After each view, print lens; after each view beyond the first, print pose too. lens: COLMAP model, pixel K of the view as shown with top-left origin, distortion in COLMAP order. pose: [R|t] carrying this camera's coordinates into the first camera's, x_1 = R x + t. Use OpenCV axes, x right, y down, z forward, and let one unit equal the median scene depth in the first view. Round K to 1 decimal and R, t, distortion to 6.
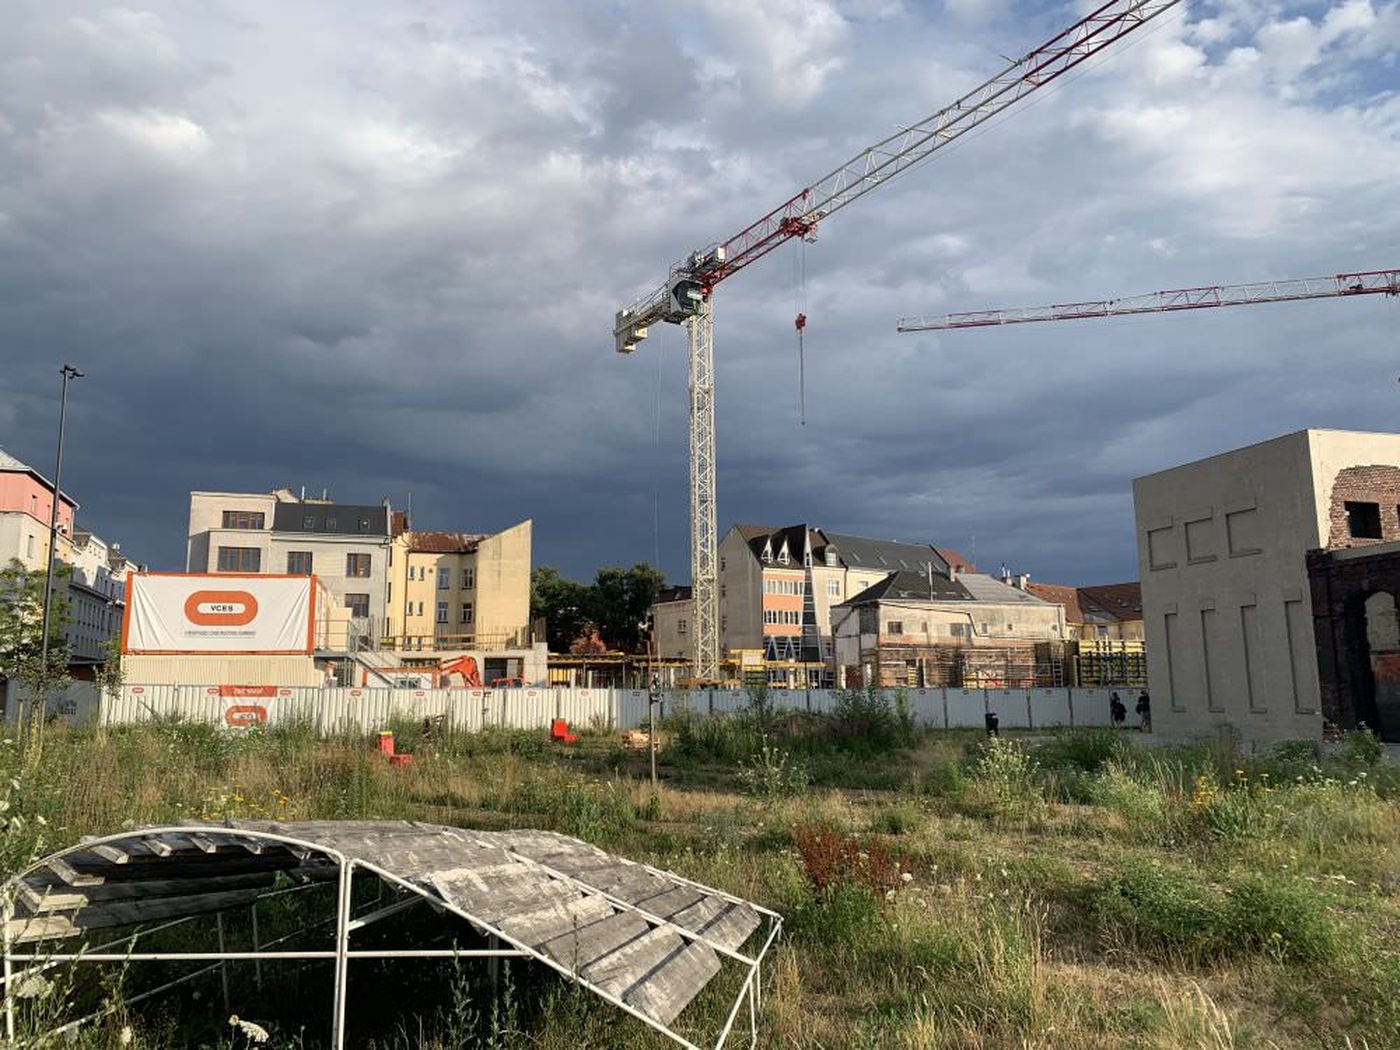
lens RADIAL K [[1045.9, 0, 700.0], [0, 1045.9, 525.0], [0, 0, 1]] dist [0.137419, -0.248552]
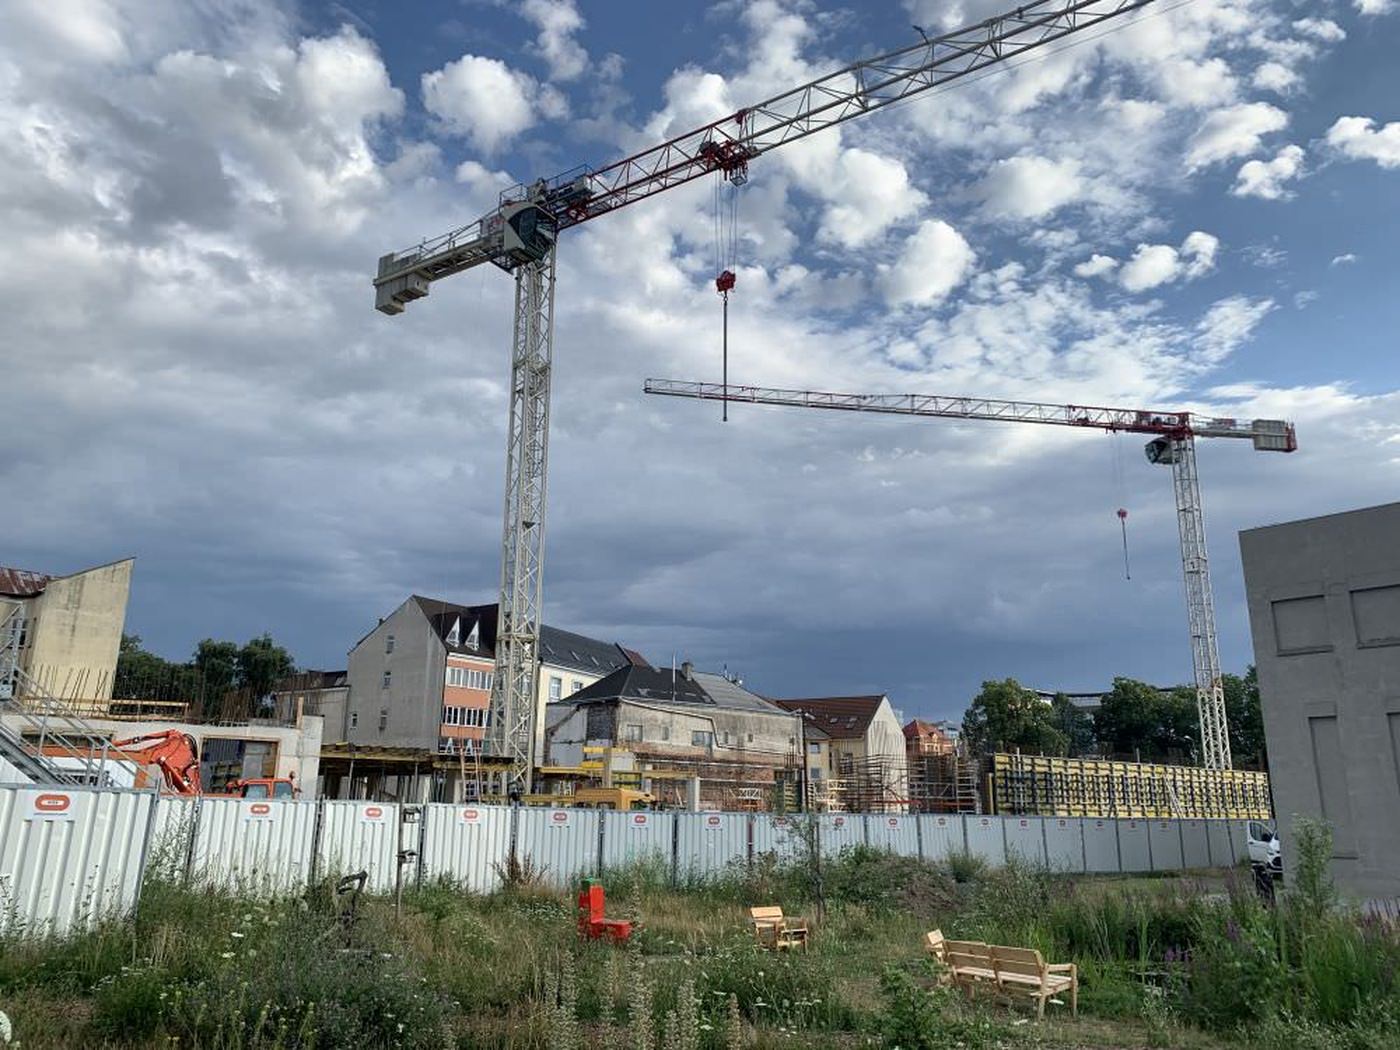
lens RADIAL K [[1045.9, 0, 700.0], [0, 1045.9, 525.0], [0, 0, 1]] dist [0.137419, -0.248552]
pose [[0.917189, 0.123715, 0.378759, -0.097045], [-0.082792, 0.989003, -0.122553, 0.033232], [-0.389756, 0.081046, 0.917345, 0.210712]]
